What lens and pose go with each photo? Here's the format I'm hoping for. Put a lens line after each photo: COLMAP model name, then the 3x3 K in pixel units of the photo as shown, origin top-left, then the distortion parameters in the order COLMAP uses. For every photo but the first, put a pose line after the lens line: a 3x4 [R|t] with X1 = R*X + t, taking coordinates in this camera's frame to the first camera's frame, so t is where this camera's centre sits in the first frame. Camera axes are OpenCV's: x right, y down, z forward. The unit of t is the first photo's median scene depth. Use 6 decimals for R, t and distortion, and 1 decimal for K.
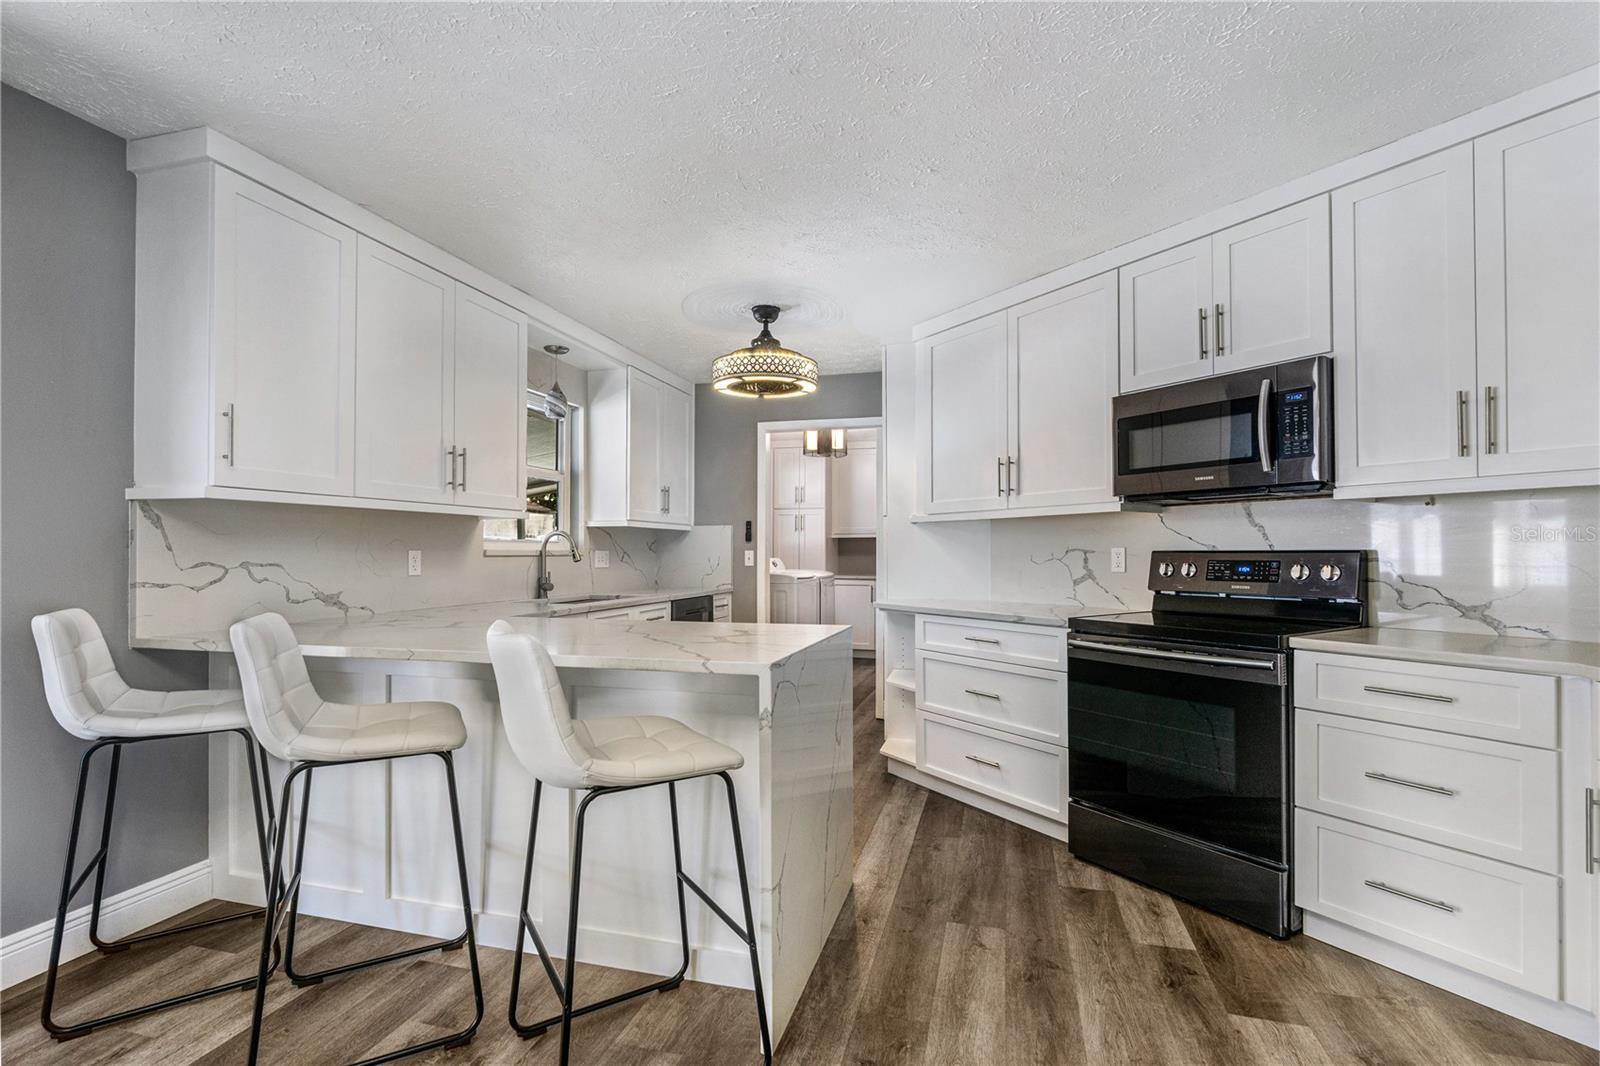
lens RADIAL K [[738.8, 0, 807.7], [0, 738.8, 544.8], [0, 0, 1]] dist [-0.003430, 0.000026]
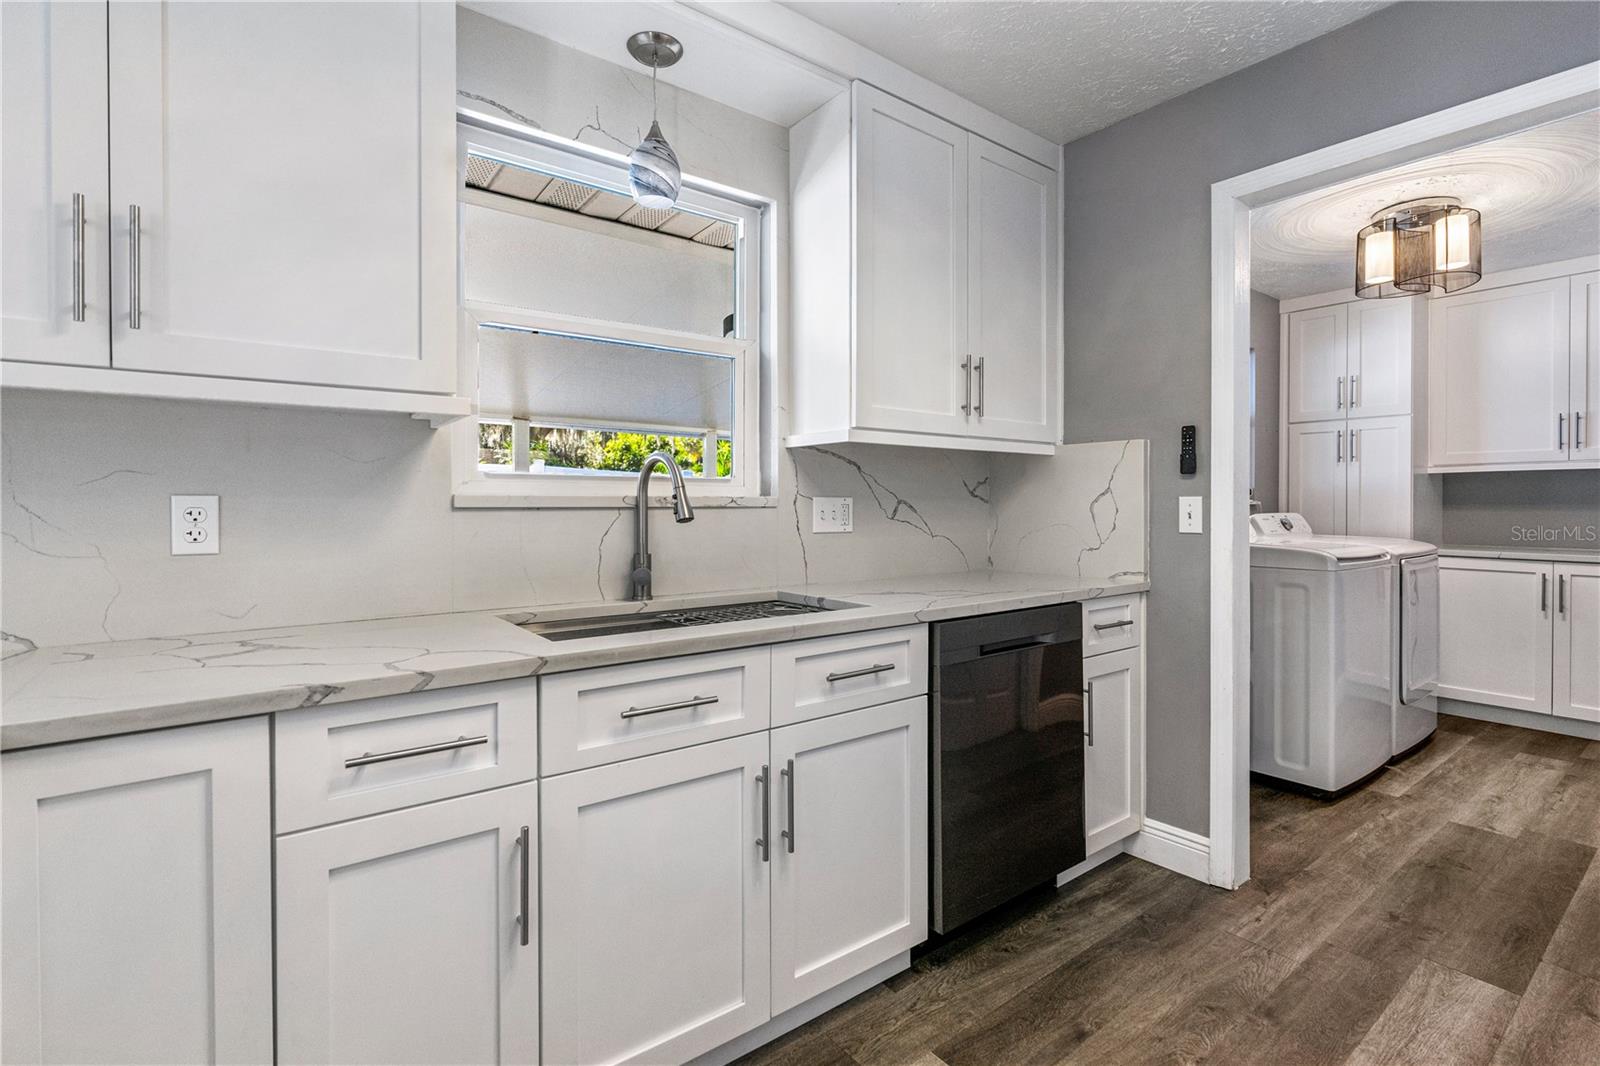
lens RADIAL K [[727.3, 0, 797.6], [0, 727.3, 508.2], [0, 0, 1]] dist [-0.003429, -0.000690]
pose [[0.786442, 0.002064, -0.617661, 0.000591], [0.007646, 0.999885, 0.013078, 0.012575], [0.617617, -0.015008, 0.786336, 0.929775]]
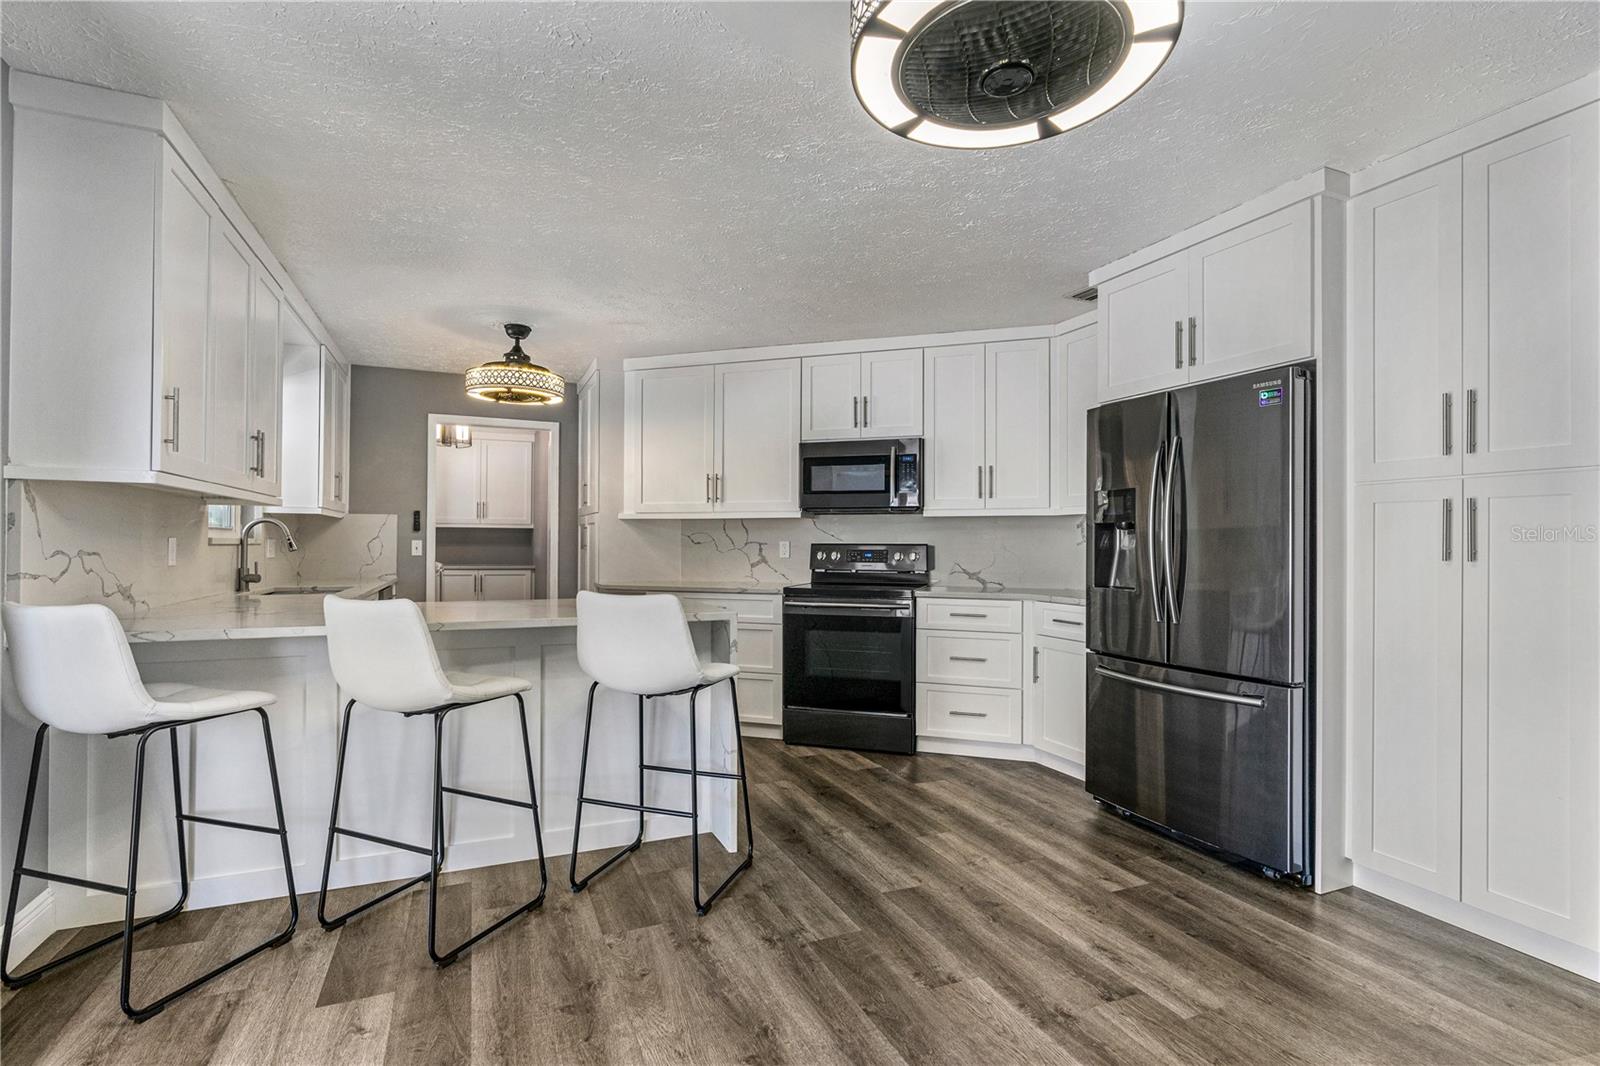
lens RADIAL K [[747.6, 0, 806.8], [0, 747.6, 536.8], [0, 0, 1]] dist [-0.004235, -0.000264]
pose [[0.777325, 0.011900, 0.628987, -0.527358], [-0.013174, 0.999910, -0.002637, -0.002076], [-0.628962, -0.006237, 0.777411, -0.204994]]
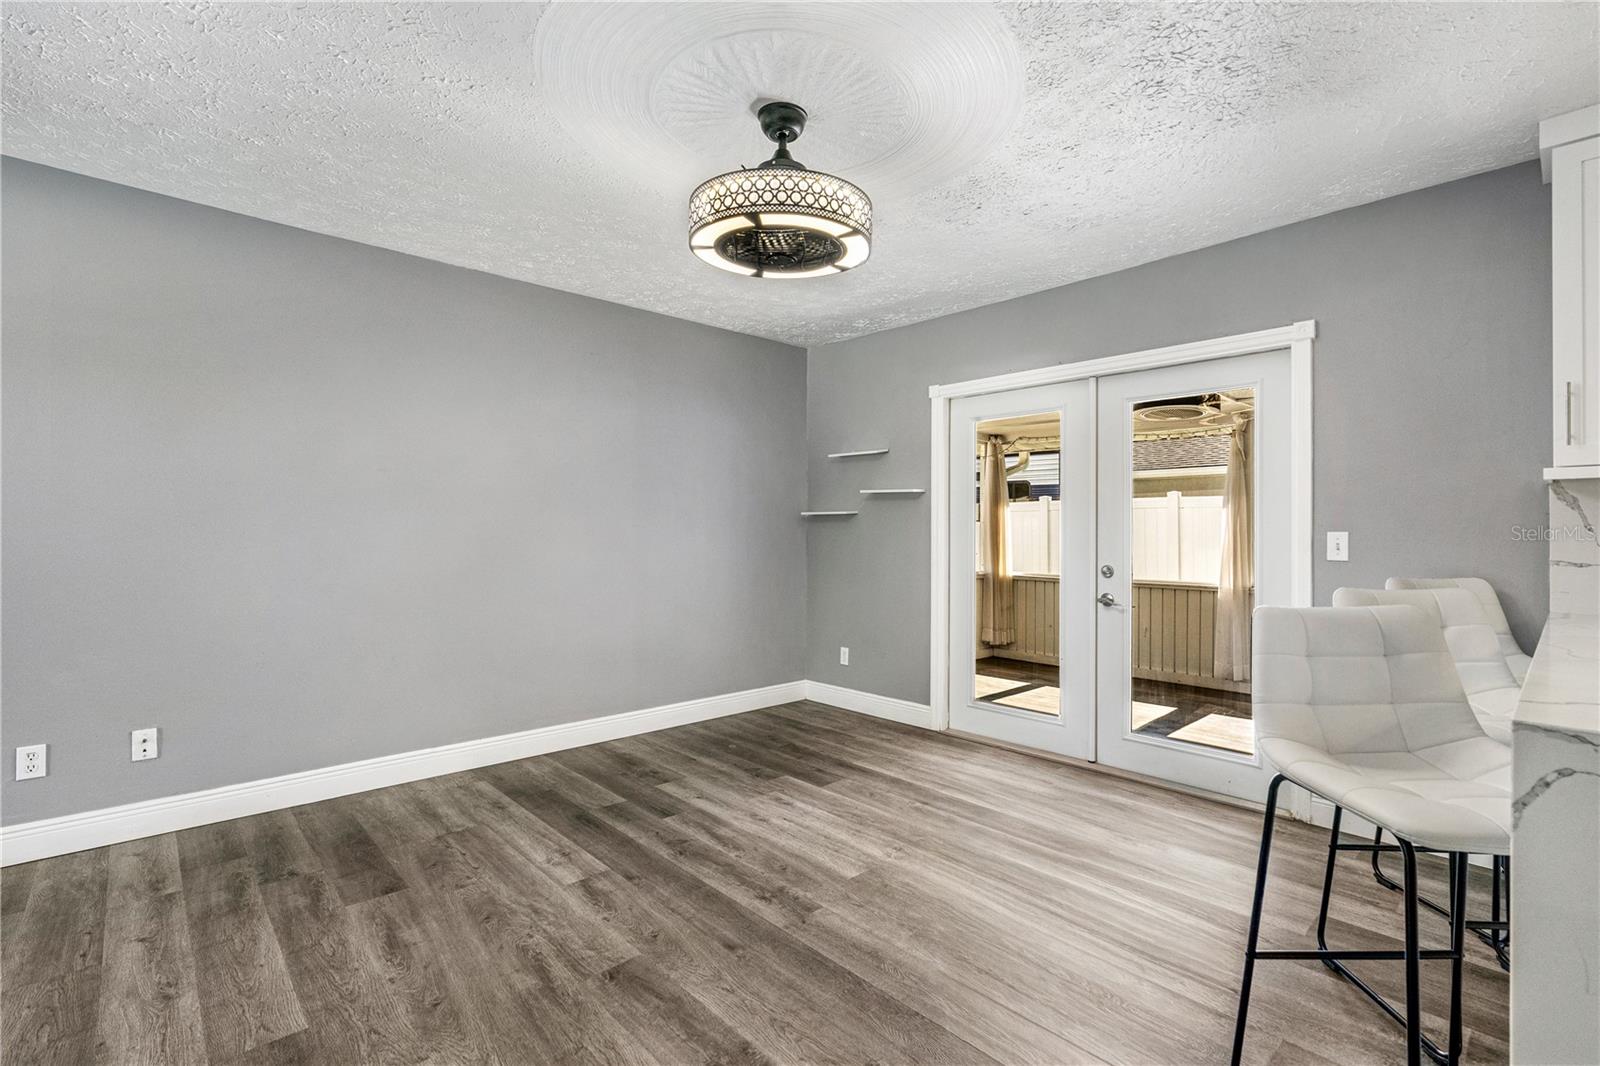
lens RADIAL K [[752.1, 0, 832.6], [0, 752.1, 529.0], [0, 0, 1]] dist [-0.003215, -0.000161]
pose [[-0.524792, -0.000509, -0.851230, 0.406365], [0.007708, 0.999956, -0.005350, 0.001910], [0.851196, -0.009369, -0.524765, 0.466453]]
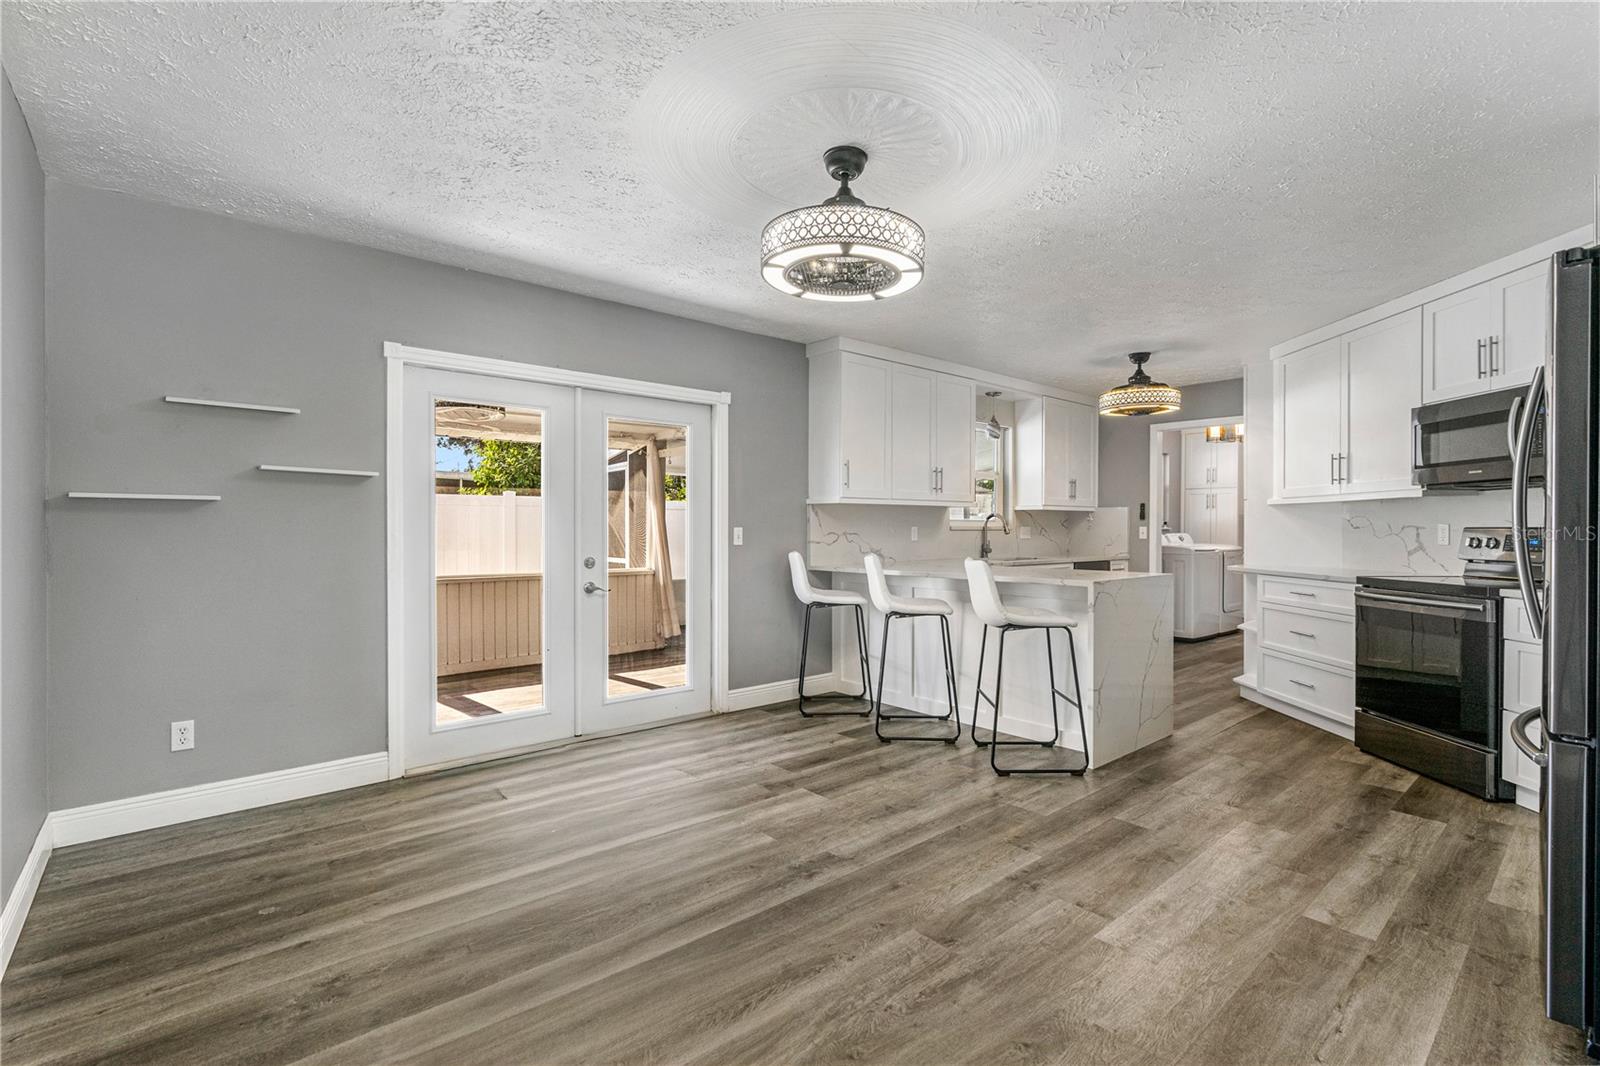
lens RADIAL K [[736.5, 0, 807.1], [0, 736.5, 531.9], [0, 0, 1]] dist [-0.009275, 0.000364]
pose [[0.836803, 0.004650, -0.547484, 0.221856], [0.003860, 0.999889, 0.014392, -0.006281], [0.547491, -0.014157, 0.836692, -0.632548]]
